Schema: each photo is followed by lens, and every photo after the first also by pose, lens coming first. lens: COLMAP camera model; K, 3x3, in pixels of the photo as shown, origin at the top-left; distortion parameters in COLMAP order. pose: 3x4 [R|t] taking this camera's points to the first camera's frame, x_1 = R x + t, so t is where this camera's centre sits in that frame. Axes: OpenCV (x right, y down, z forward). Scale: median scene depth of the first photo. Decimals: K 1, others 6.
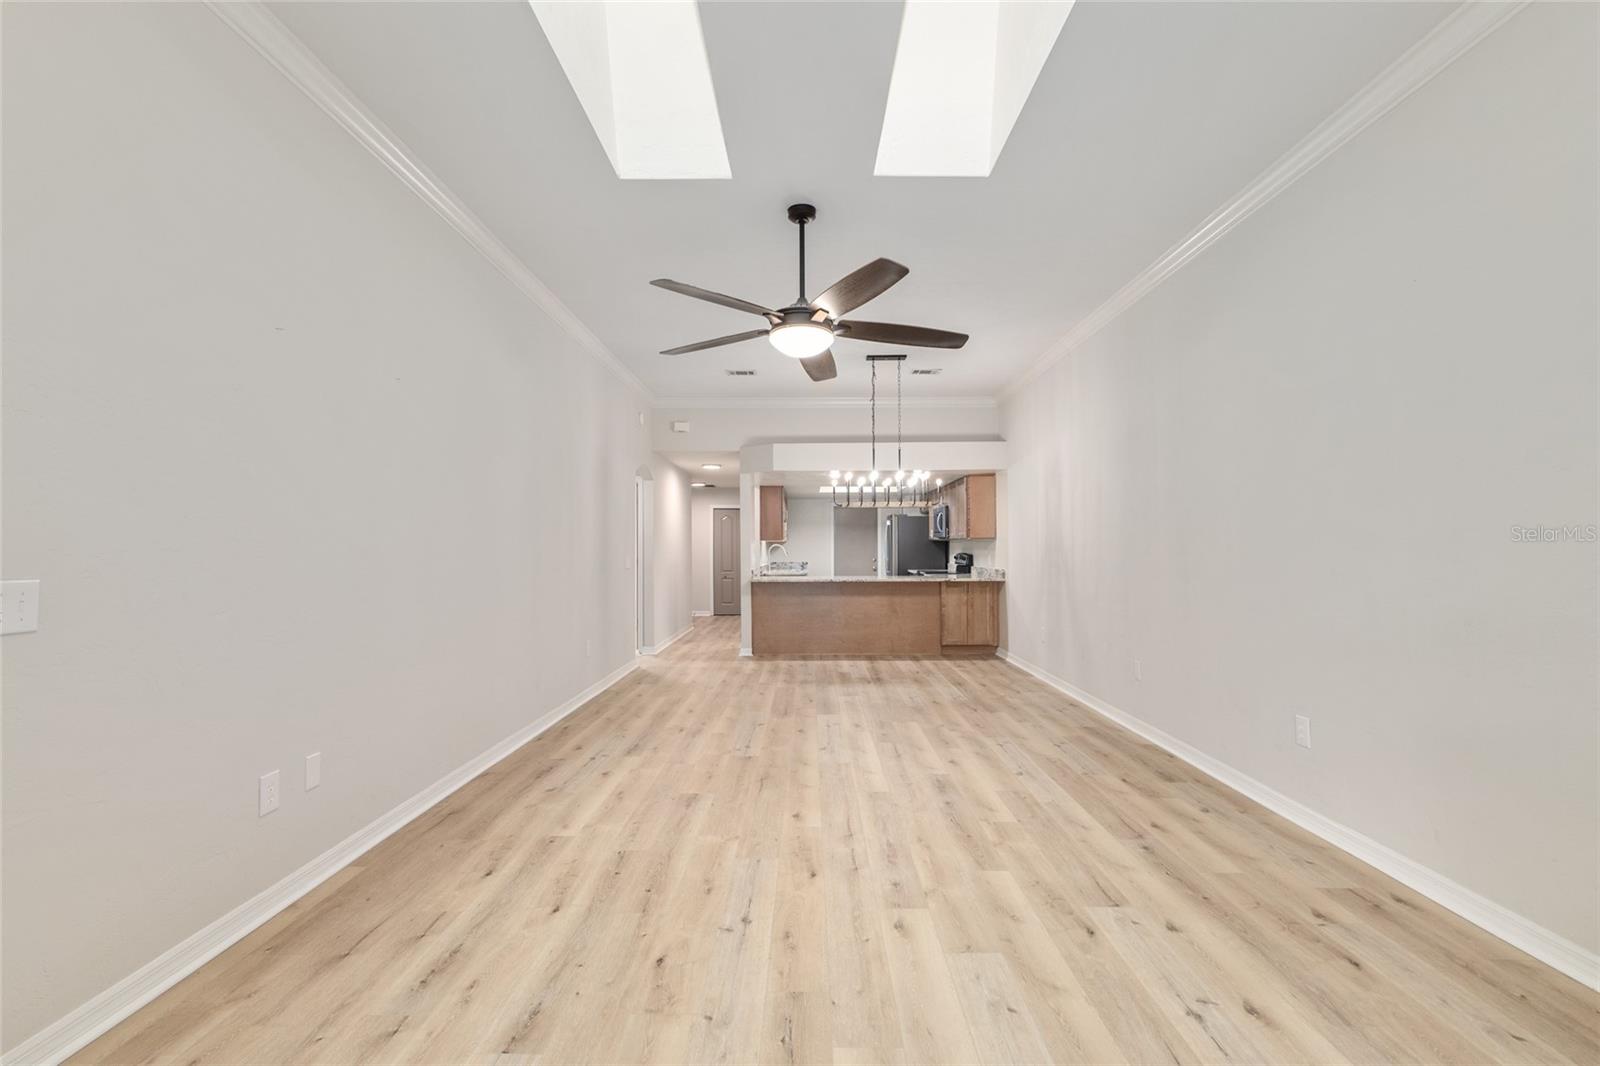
lens RADIAL K [[735.6, 0, 800.0], [0, 735.6, 533.0], [0, 0, 1]] dist [0.000264, 0.000407]
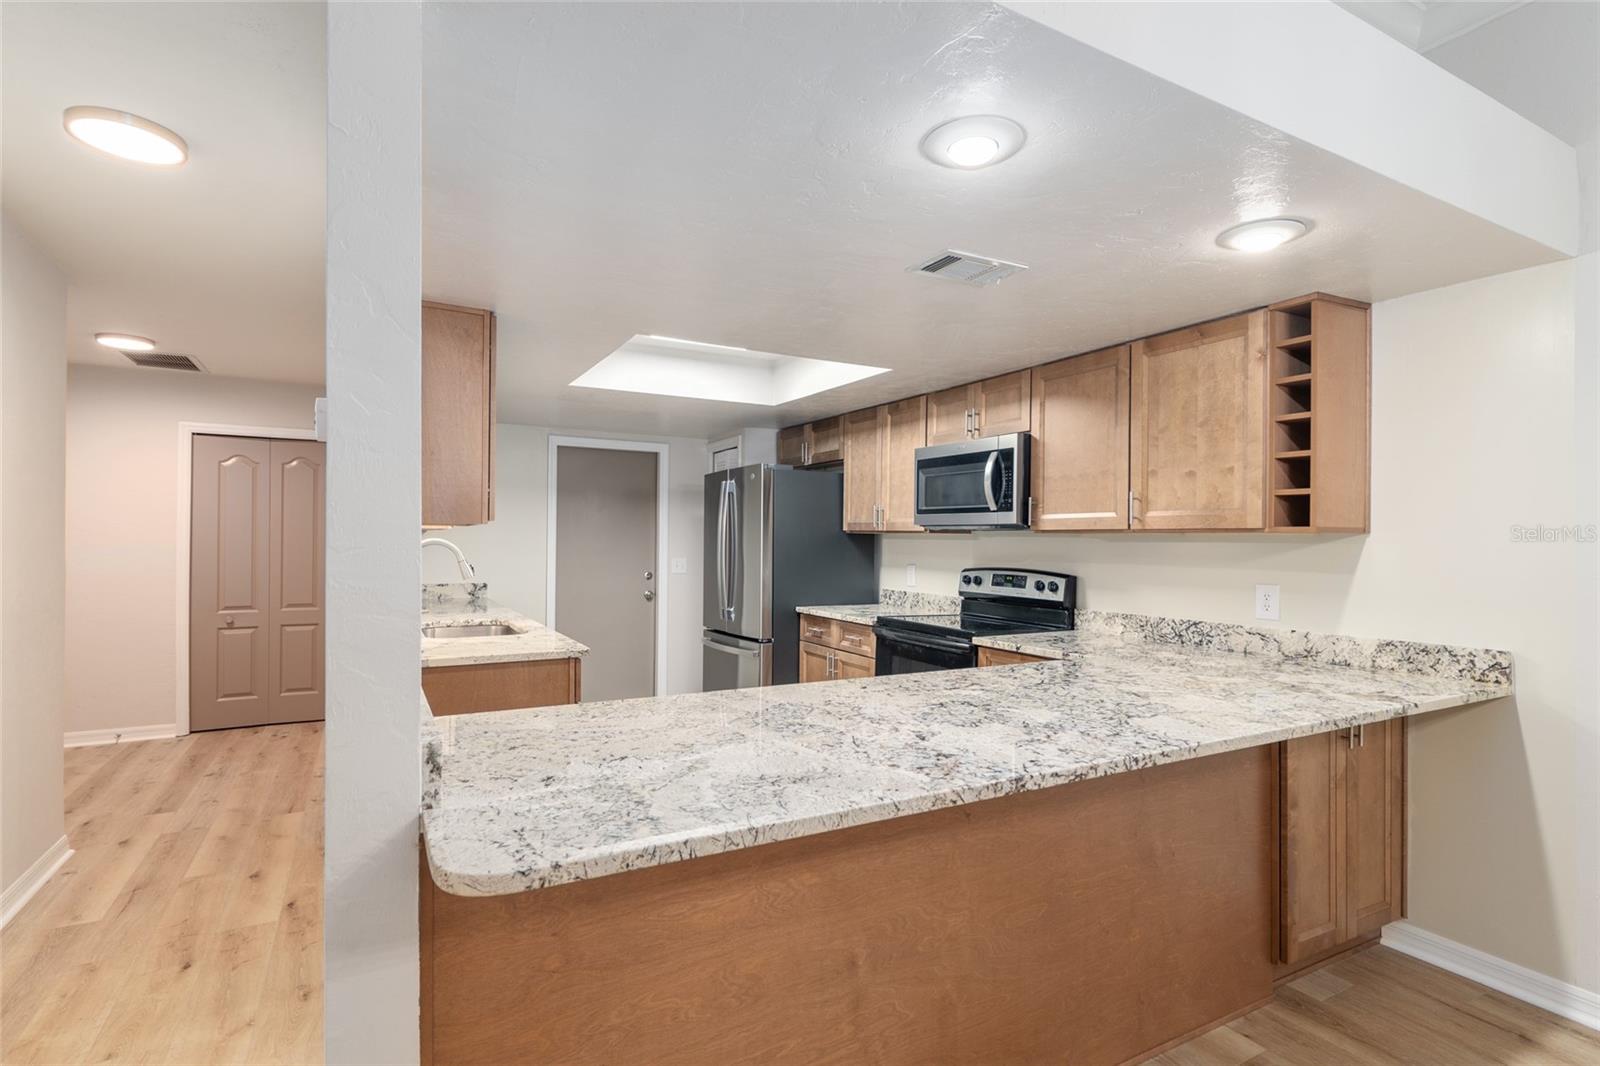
lens RADIAL K [[786.1, 0, 797.2], [0, 786.1, 533.7], [0, 0, 1]] dist [0.001441, 0.000053]
pose [[0.872430, 0.014603, 0.488521, -0.149358], [-0.020433, 0.999769, 0.006605, 0.021471], [-0.488311, -0.015745, 0.872527, 1.649655]]
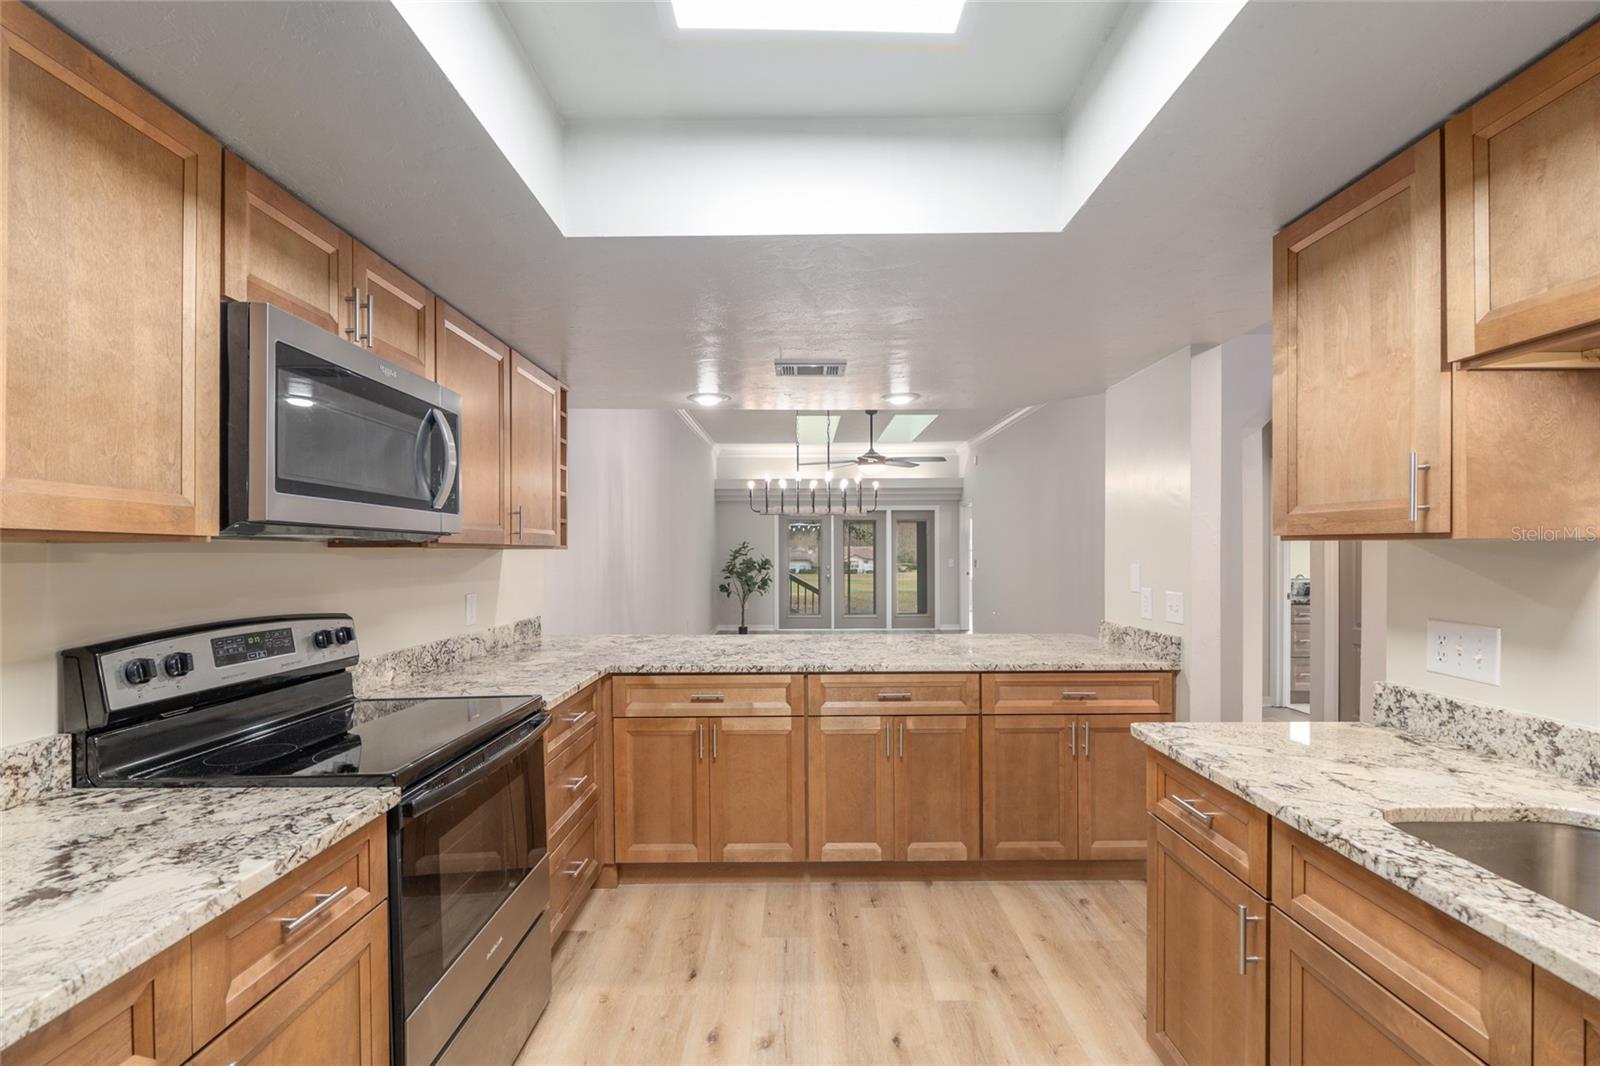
lens RADIAL K [[689.7, 0, 794.9], [0, 689.7, 534.9], [0, 0, 1]] dist [-0.002683, -0.000326]
pose [[-0.999975, 0.006542, -0.002733, 0.213535], [0.006656, 0.999016, -0.043843, 0.034706], [0.002443, -0.043860, -0.999035, 2.702189]]
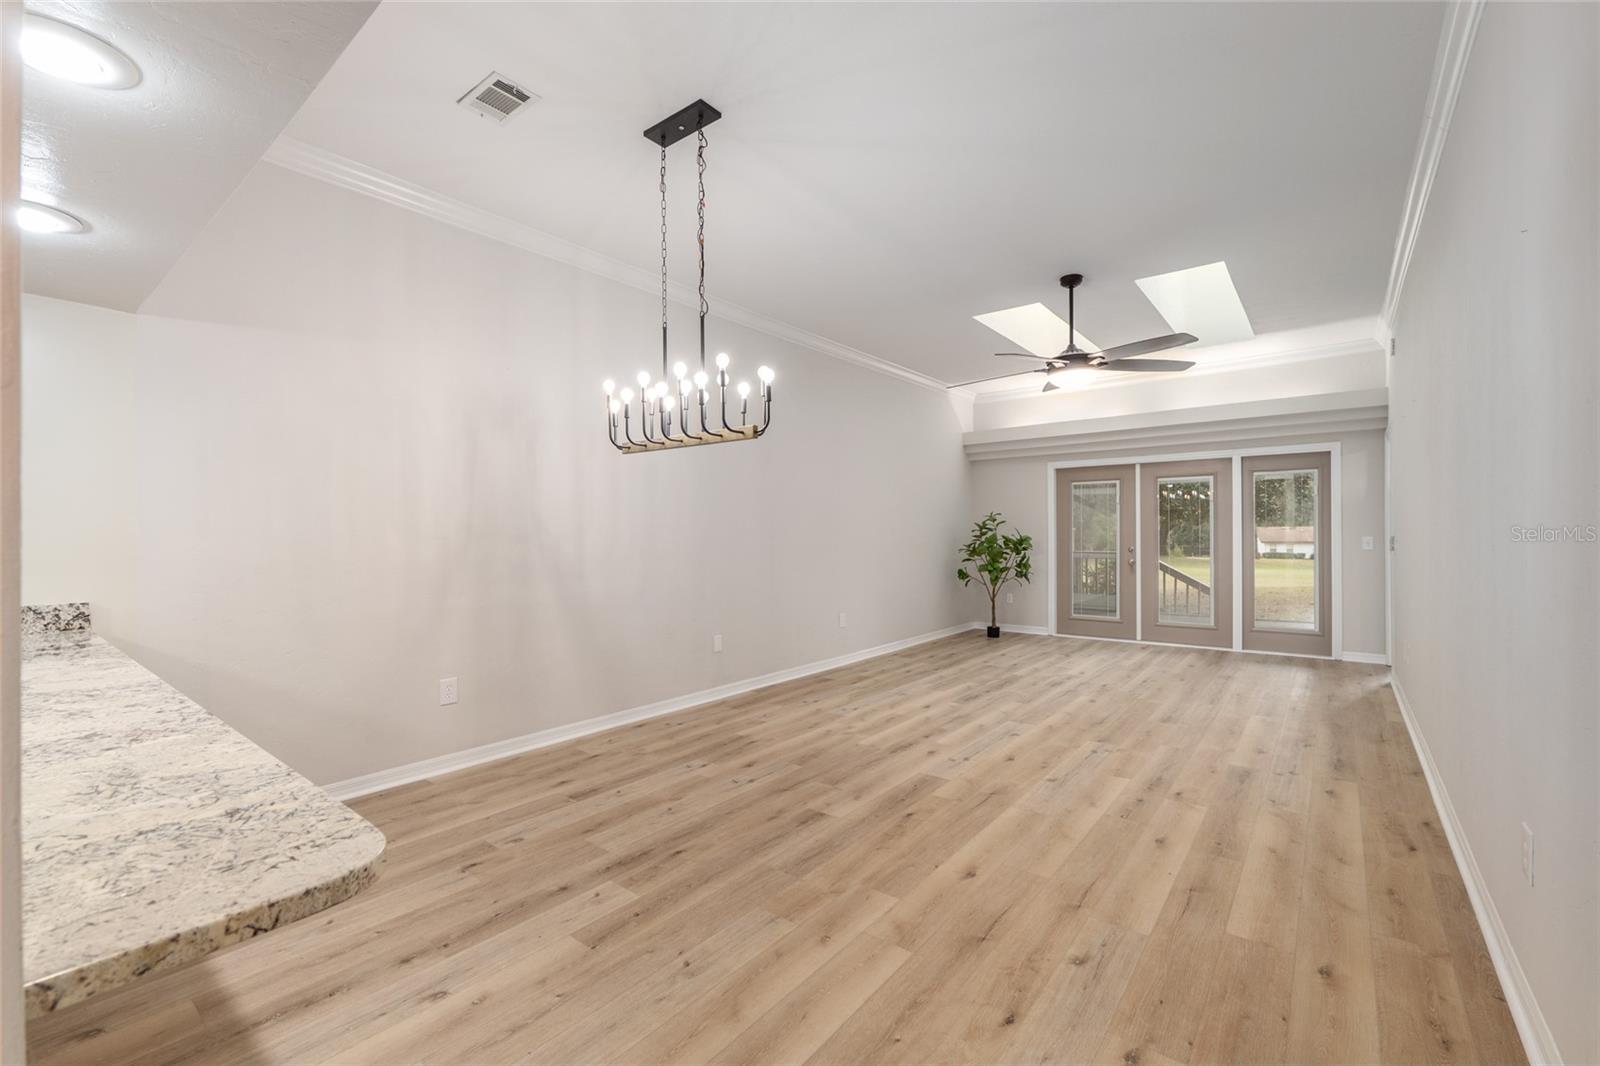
lens RADIAL K [[673.5, 0, 797.8], [0, 673.5, 534.5], [0, 0, 1]] dist [-0.007753, -0.000136]
pose [[-0.788681, 0.007787, 0.614753, -0.304380], [-0.004492, 0.999820, -0.018427, 0.043423], [-0.614786, -0.017295, -0.788504, 1.951058]]
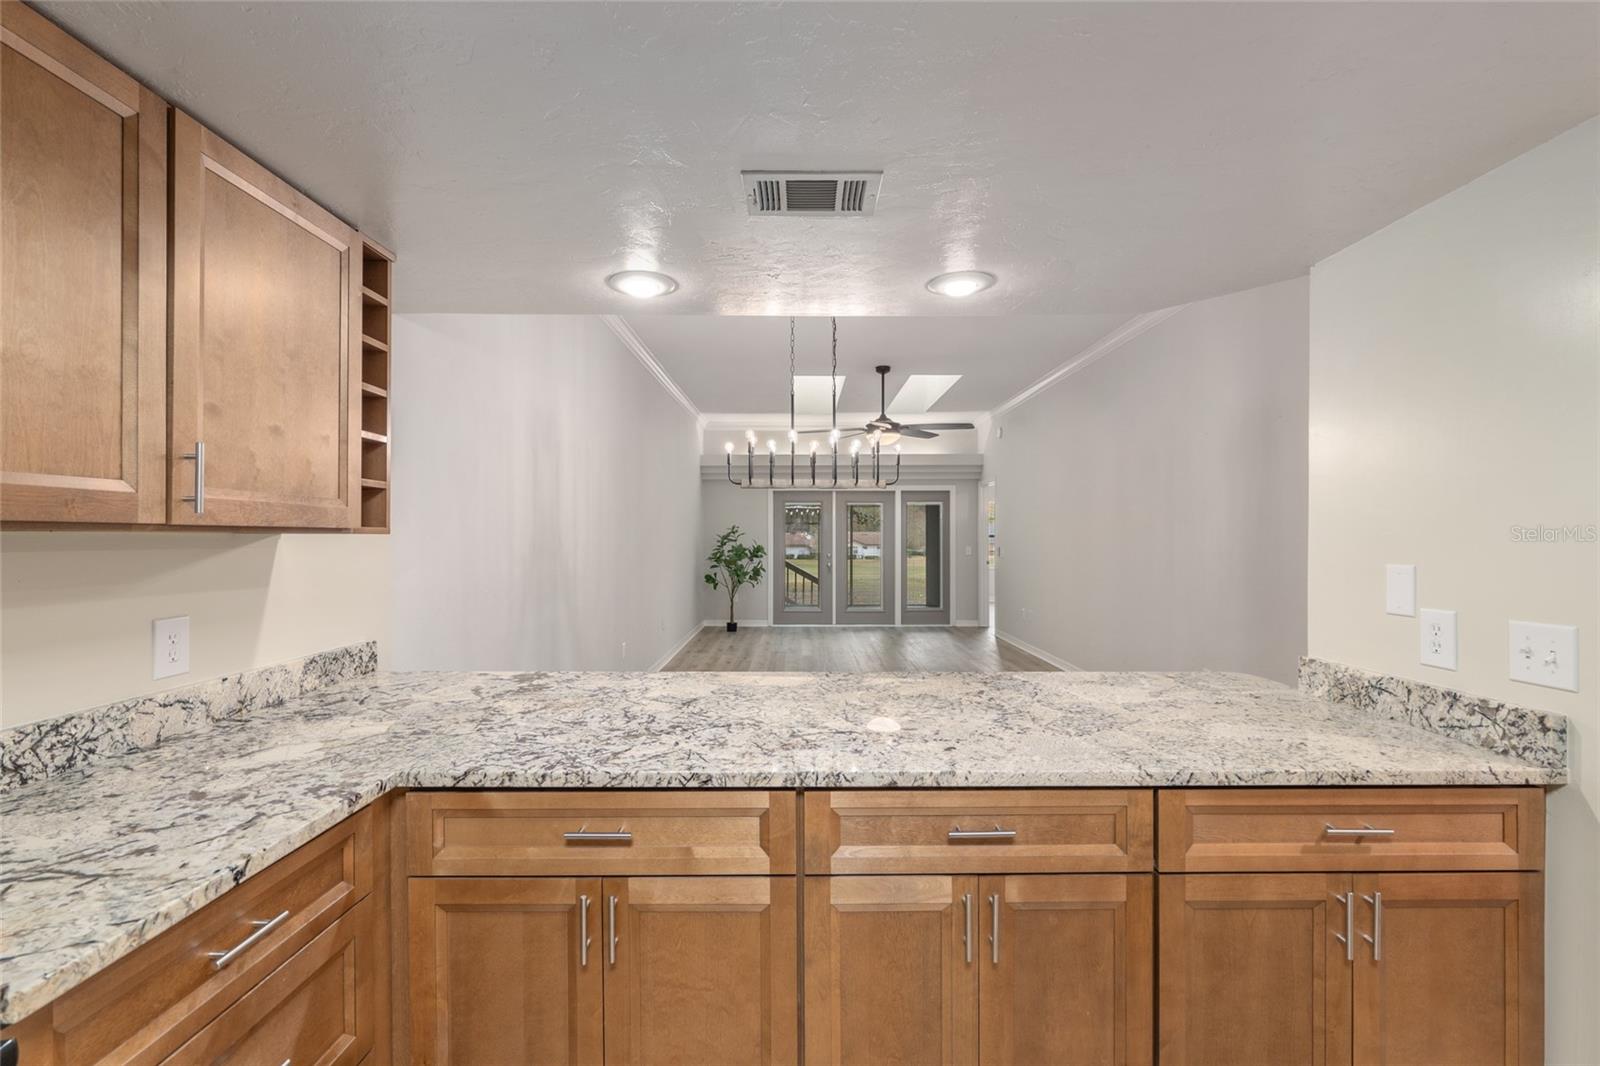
lens RADIAL K [[689.7, 0, 794.9], [0, 689.7, 534.9], [0, 0, 1]] dist [-0.002683, -0.000326]
pose [[-0.999982, 0.003794, -0.004671, 0.206308], [0.003898, 0.999744, -0.022294, 0.027181], [0.004585, -0.022312, -0.999741, 2.389627]]
